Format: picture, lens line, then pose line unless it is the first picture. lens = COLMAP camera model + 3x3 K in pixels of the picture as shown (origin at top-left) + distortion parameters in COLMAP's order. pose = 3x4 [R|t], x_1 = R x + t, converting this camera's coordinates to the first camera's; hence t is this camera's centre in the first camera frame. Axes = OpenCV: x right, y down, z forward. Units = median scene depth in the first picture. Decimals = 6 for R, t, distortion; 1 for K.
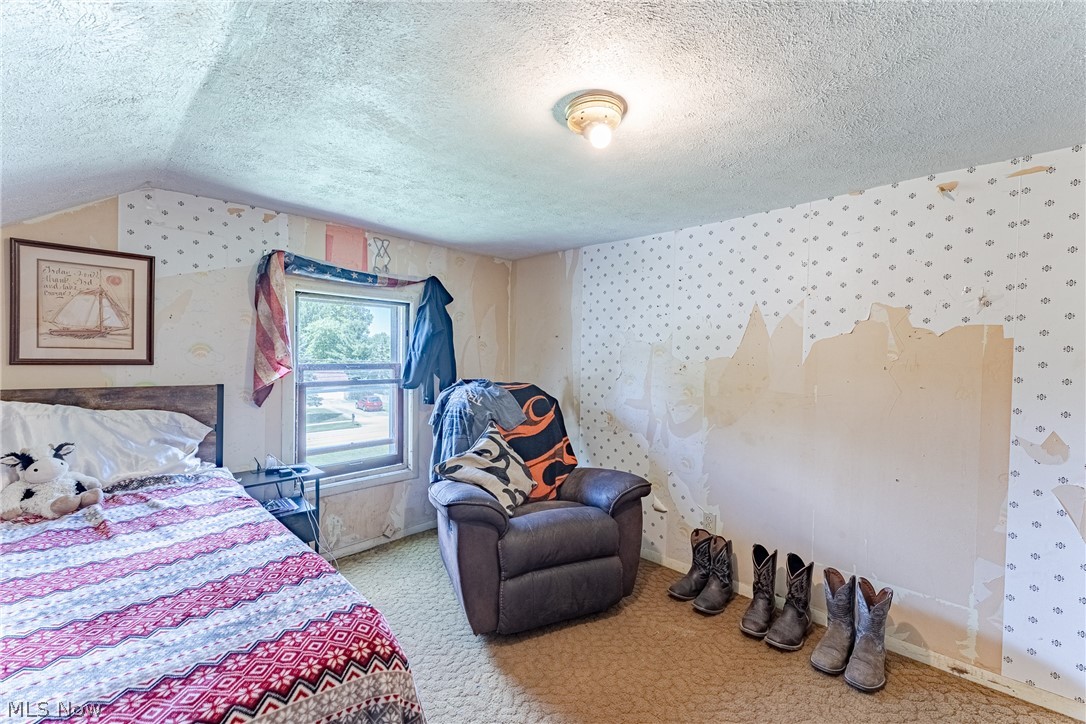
lens RADIAL K [[439.2, 0, 540.1], [0, 439.2, 359.8], [0, 0, 1]] dist [0.000284, -0.000072]
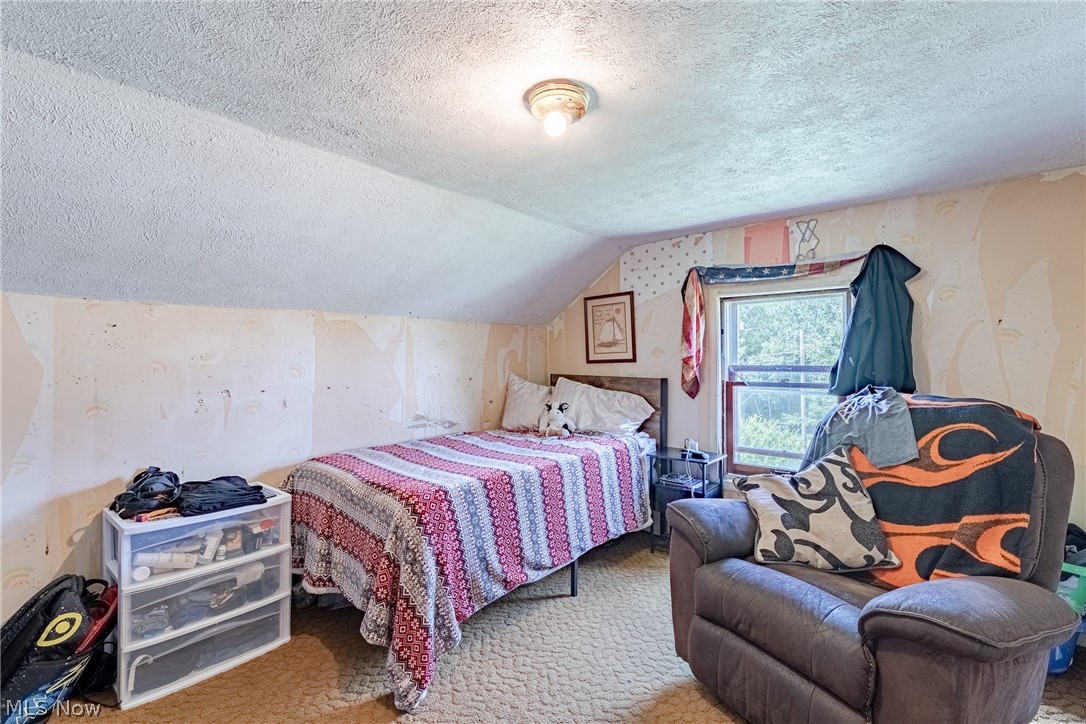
lens RADIAL K [[484.3, 0, 551.5], [0, 484.3, 359.9], [0, 0, 1]] dist [0.001045, -0.000306]
pose [[0.079399, -0.003731, -0.996836, 0.611795], [-0.004482, 0.999982, -0.004099, 0.007148], [0.996833, 0.004793, 0.079381, 0.465756]]
